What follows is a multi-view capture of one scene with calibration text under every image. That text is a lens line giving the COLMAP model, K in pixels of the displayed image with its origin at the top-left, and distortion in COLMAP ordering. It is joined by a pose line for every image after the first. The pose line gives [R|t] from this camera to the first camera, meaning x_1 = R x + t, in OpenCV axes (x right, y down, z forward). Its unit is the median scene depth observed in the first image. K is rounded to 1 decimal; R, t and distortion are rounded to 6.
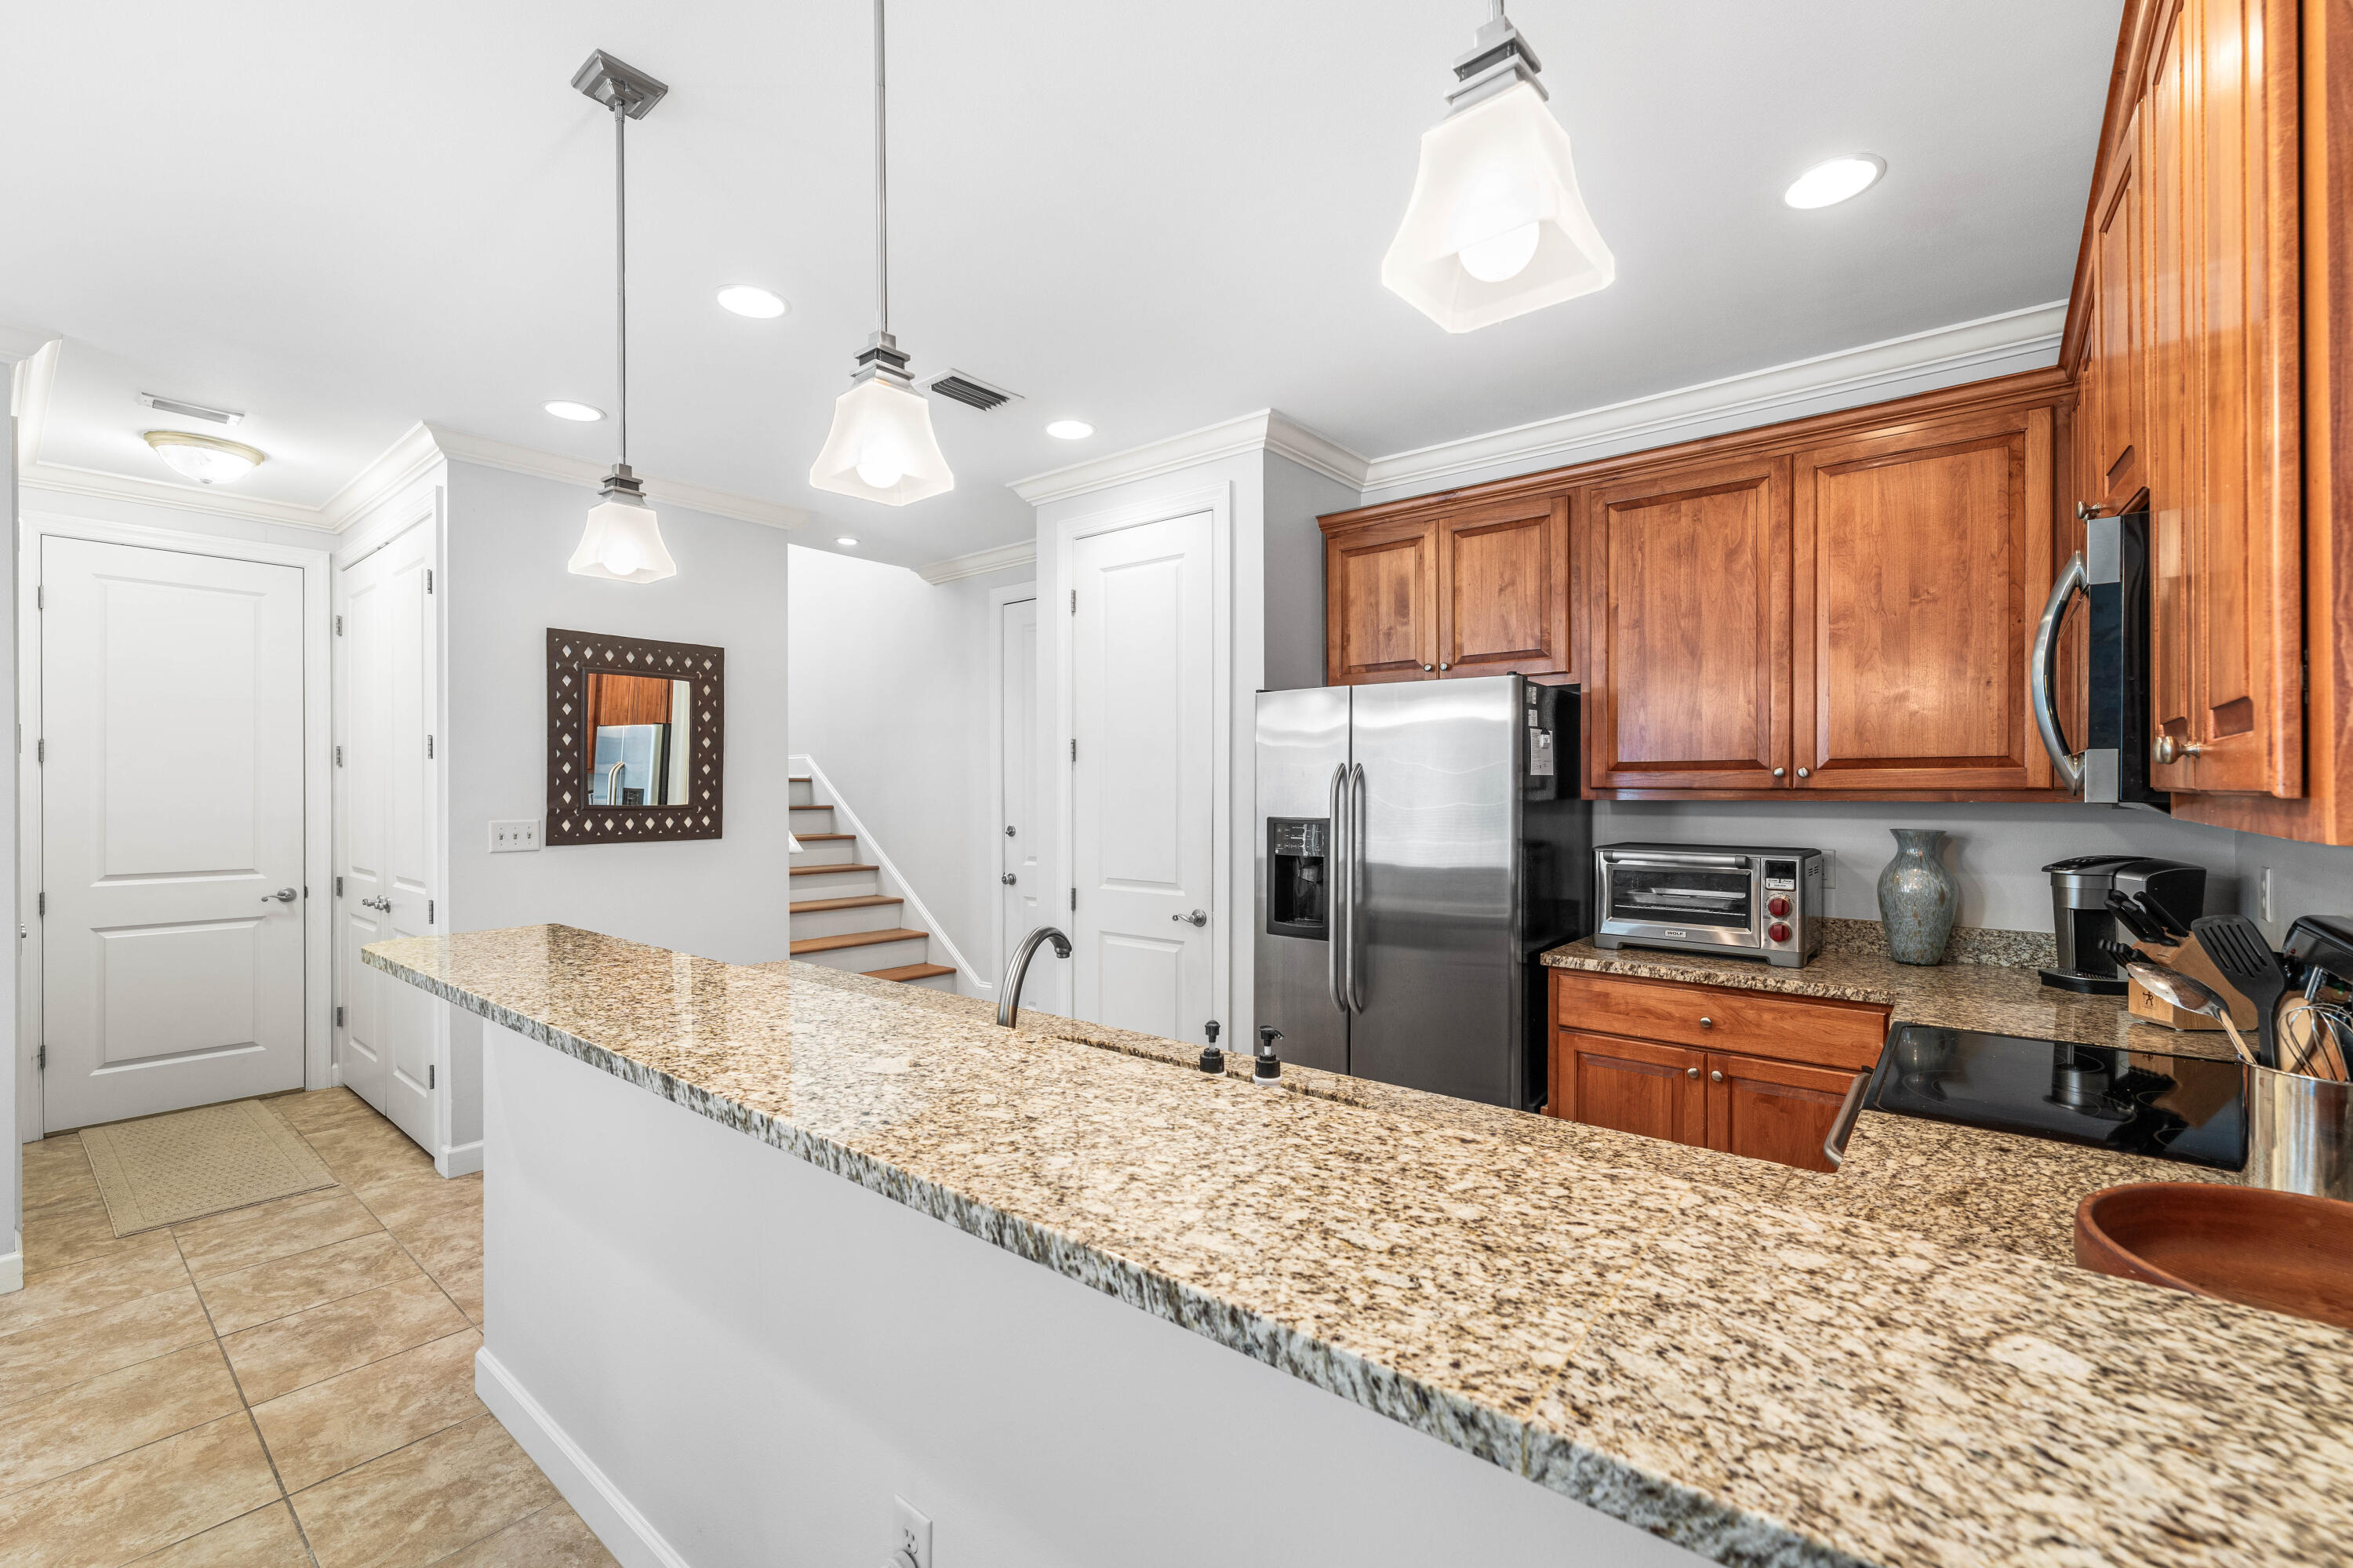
lens RADIAL K [[987.1, 0, 1165.5], [0, 987.1, 783.9], [0, 0, 1]] dist [-0.000961, 0.000451]
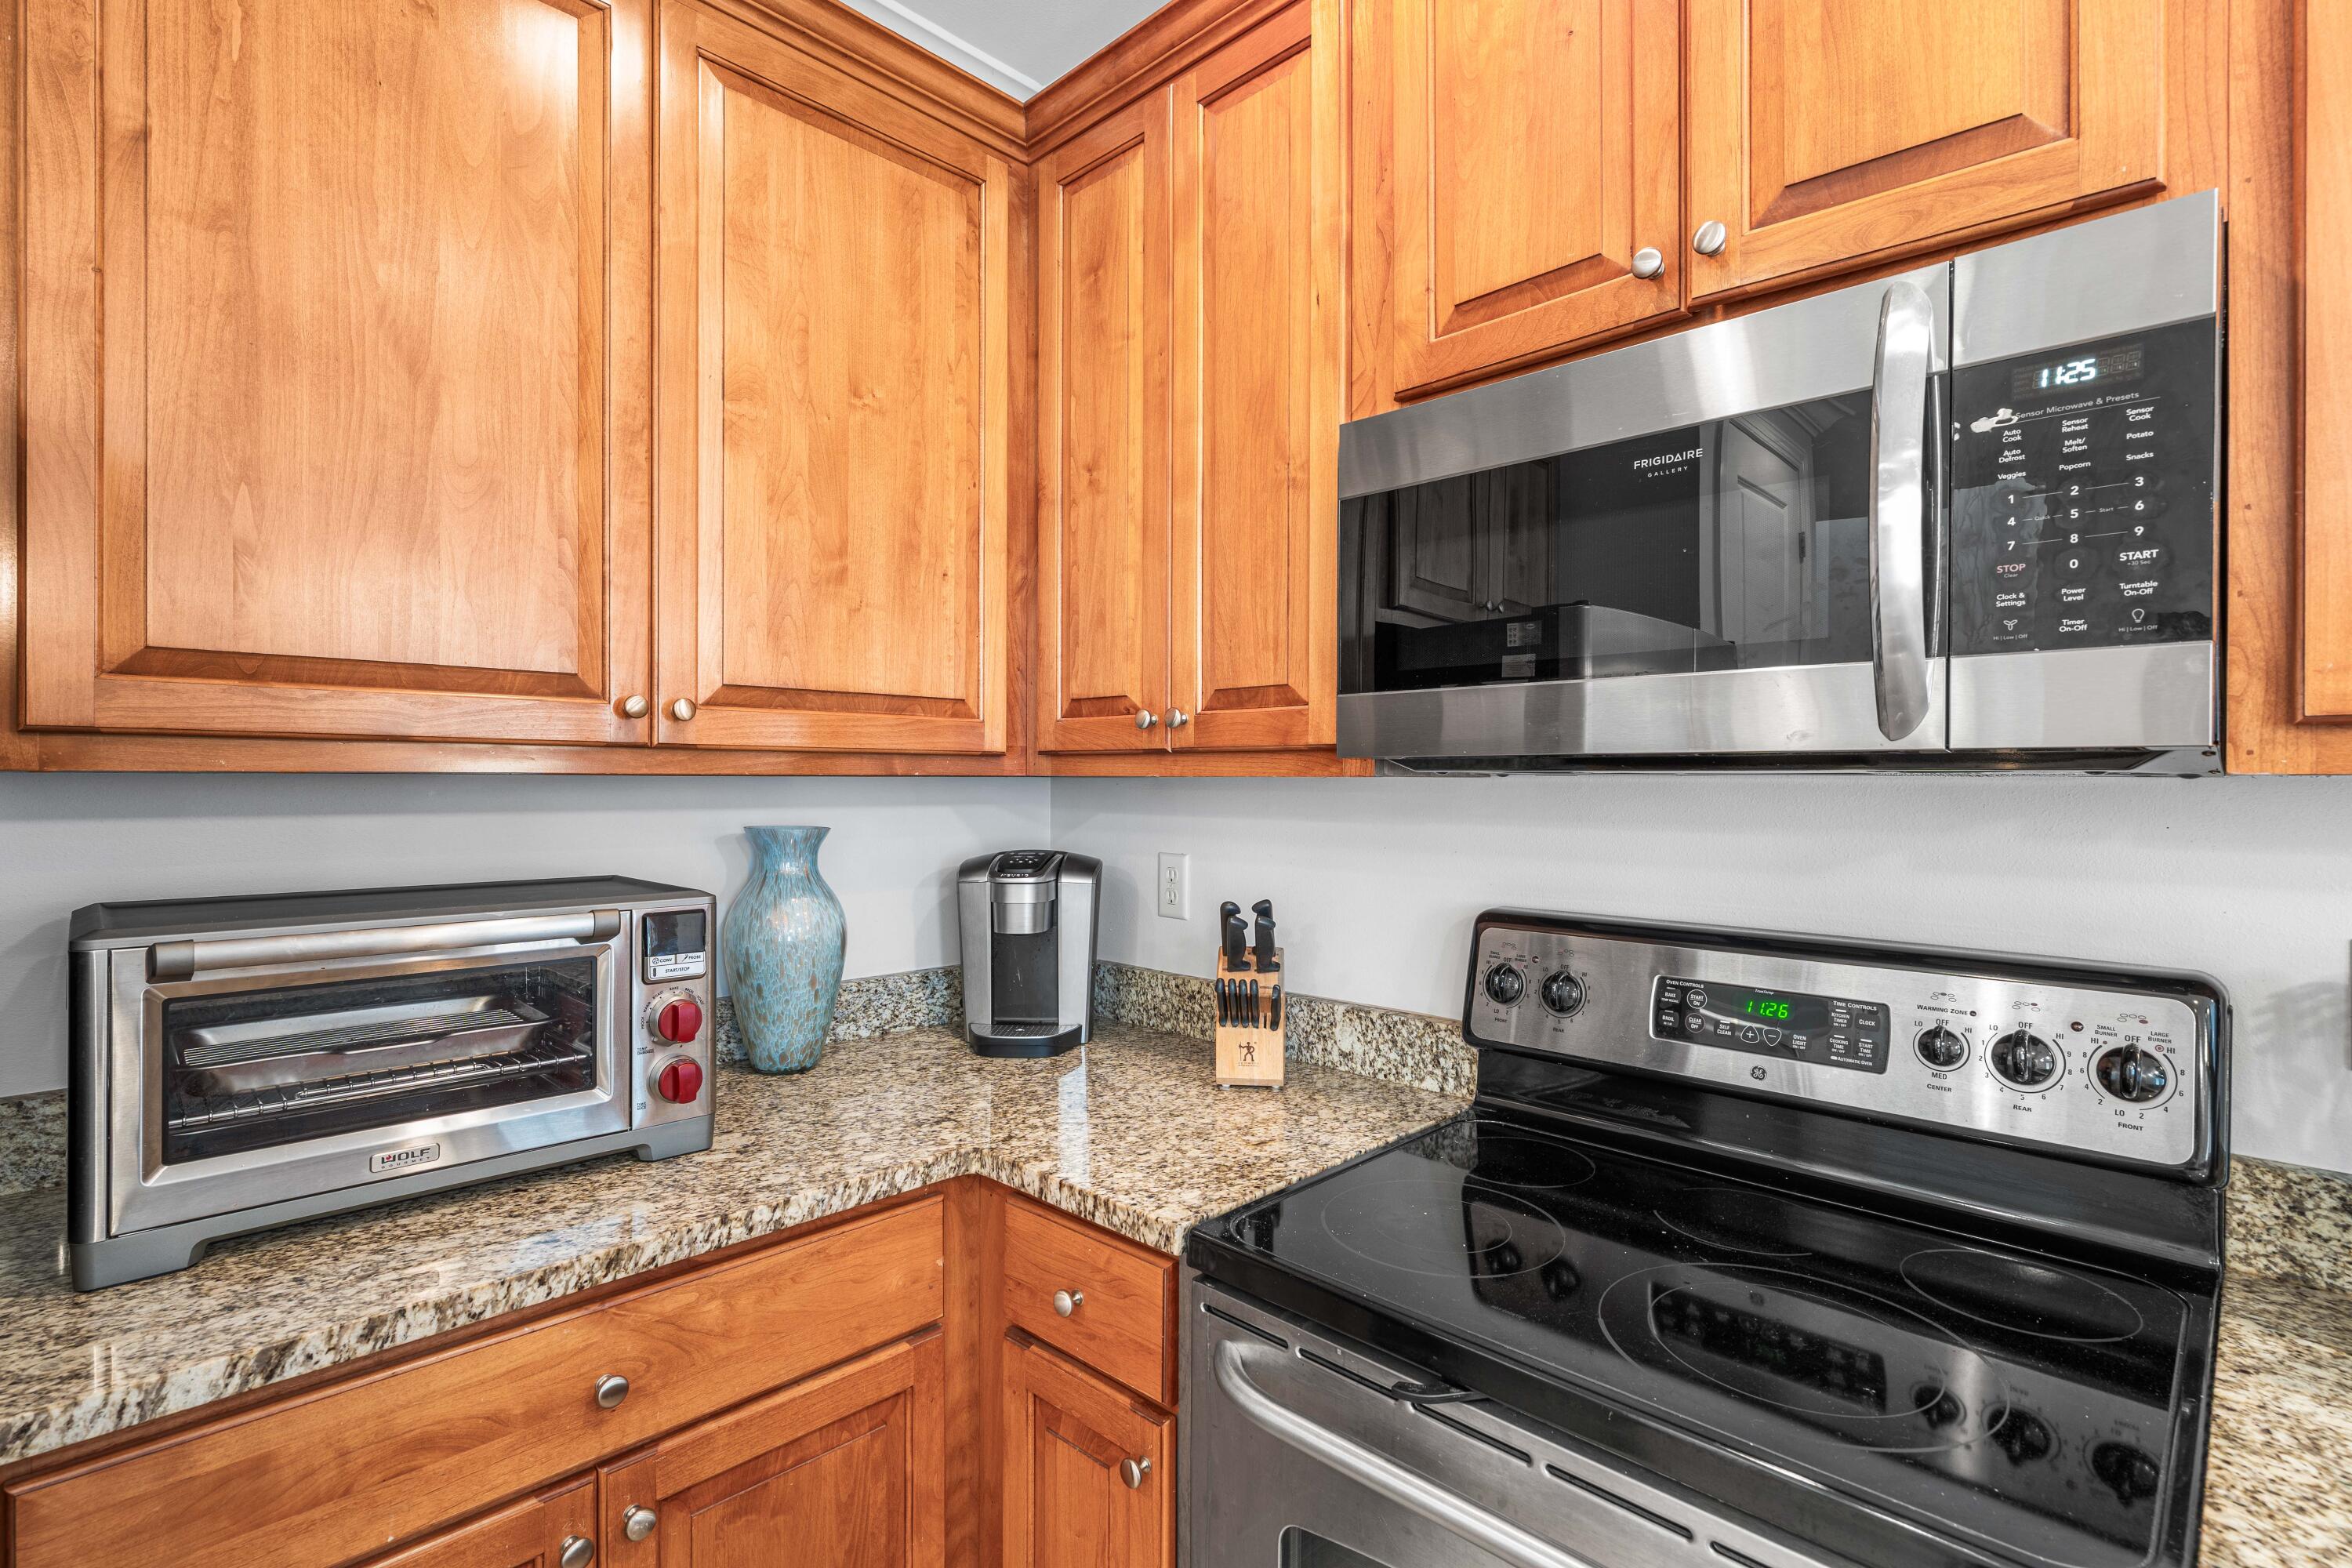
lens RADIAL K [[1103.0, 0, 1176.0], [0, 1103.0, 784.0], [0, 0, 1]] dist [0.002100, 0.000160]
pose [[0.078929, -0.002060, 0.996878, 0.158137], [-0.006008, 0.999979, 0.002542, 0.019441], [-0.996862, -0.006190, 0.078915, 0.722736]]
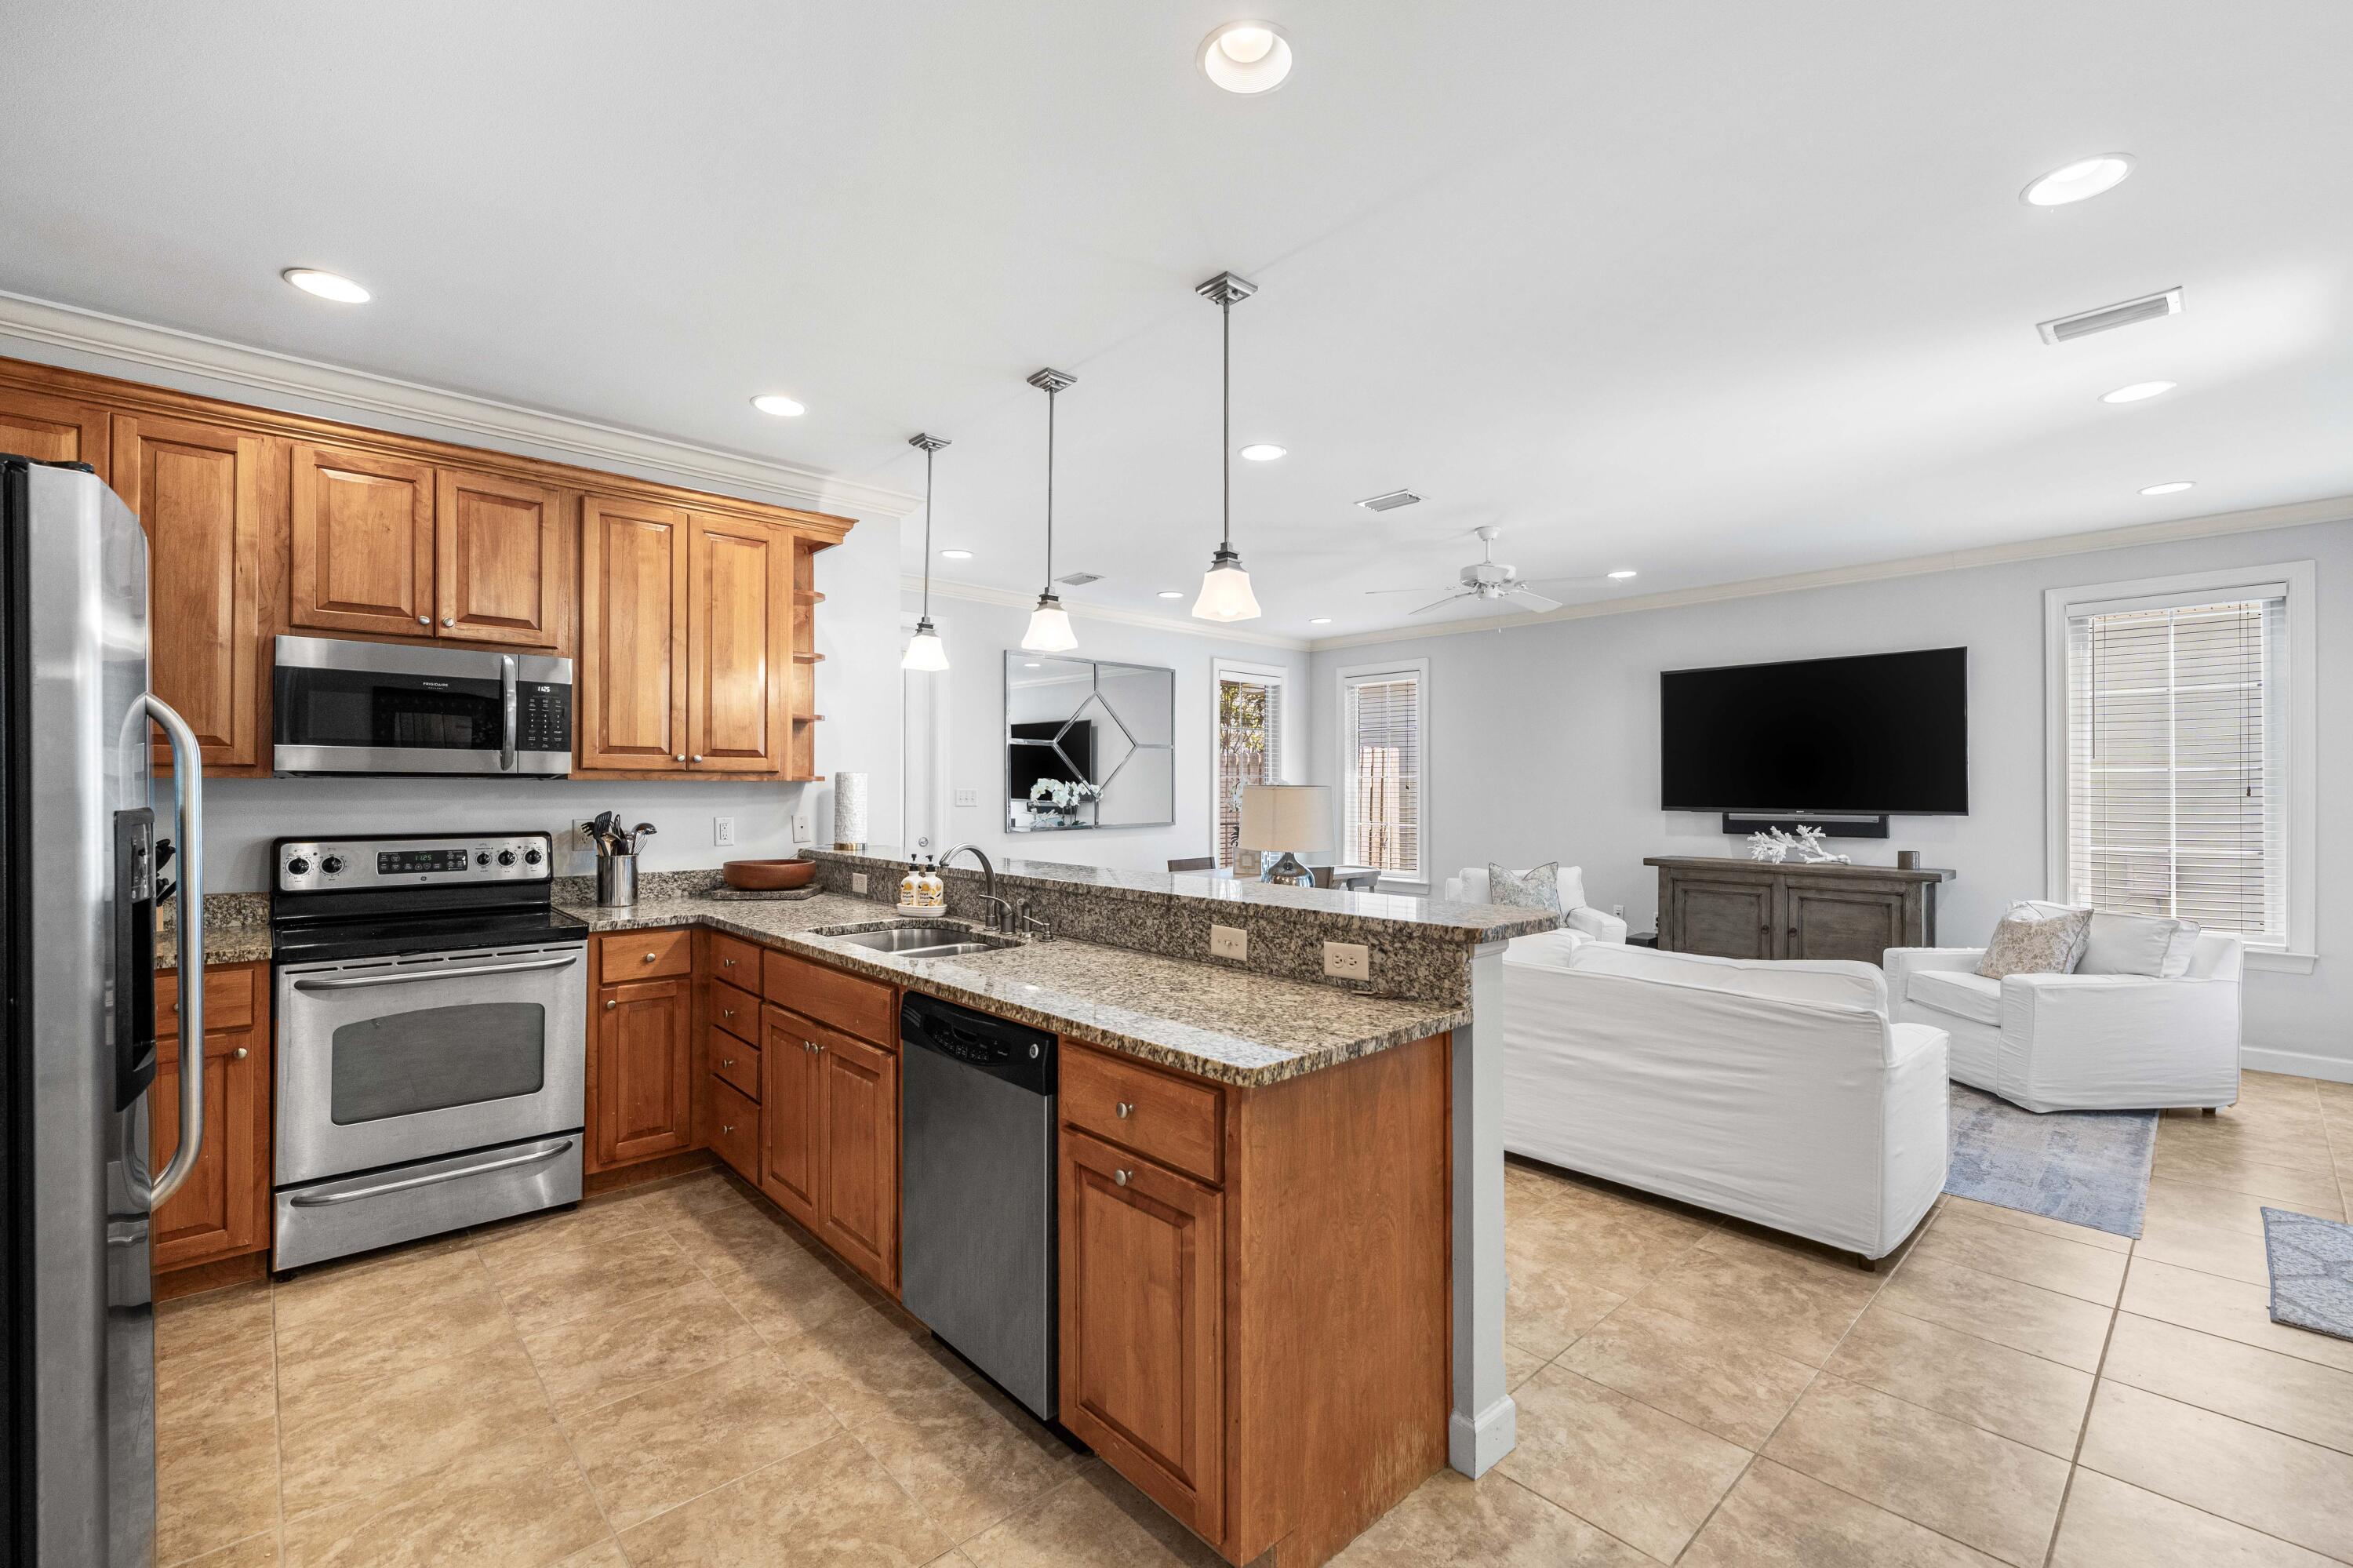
lens RADIAL K [[987.1, 0, 1165.5], [0, 987.1, 783.9], [0, 0, 1]] dist [-0.000961, 0.000451]
pose [[-0.990740, 0.000317, 0.135772, -0.419837], [-0.000801, 0.999966, -0.008181, 0.030575], [-0.135770, -0.008214, -0.990706, 1.571338]]
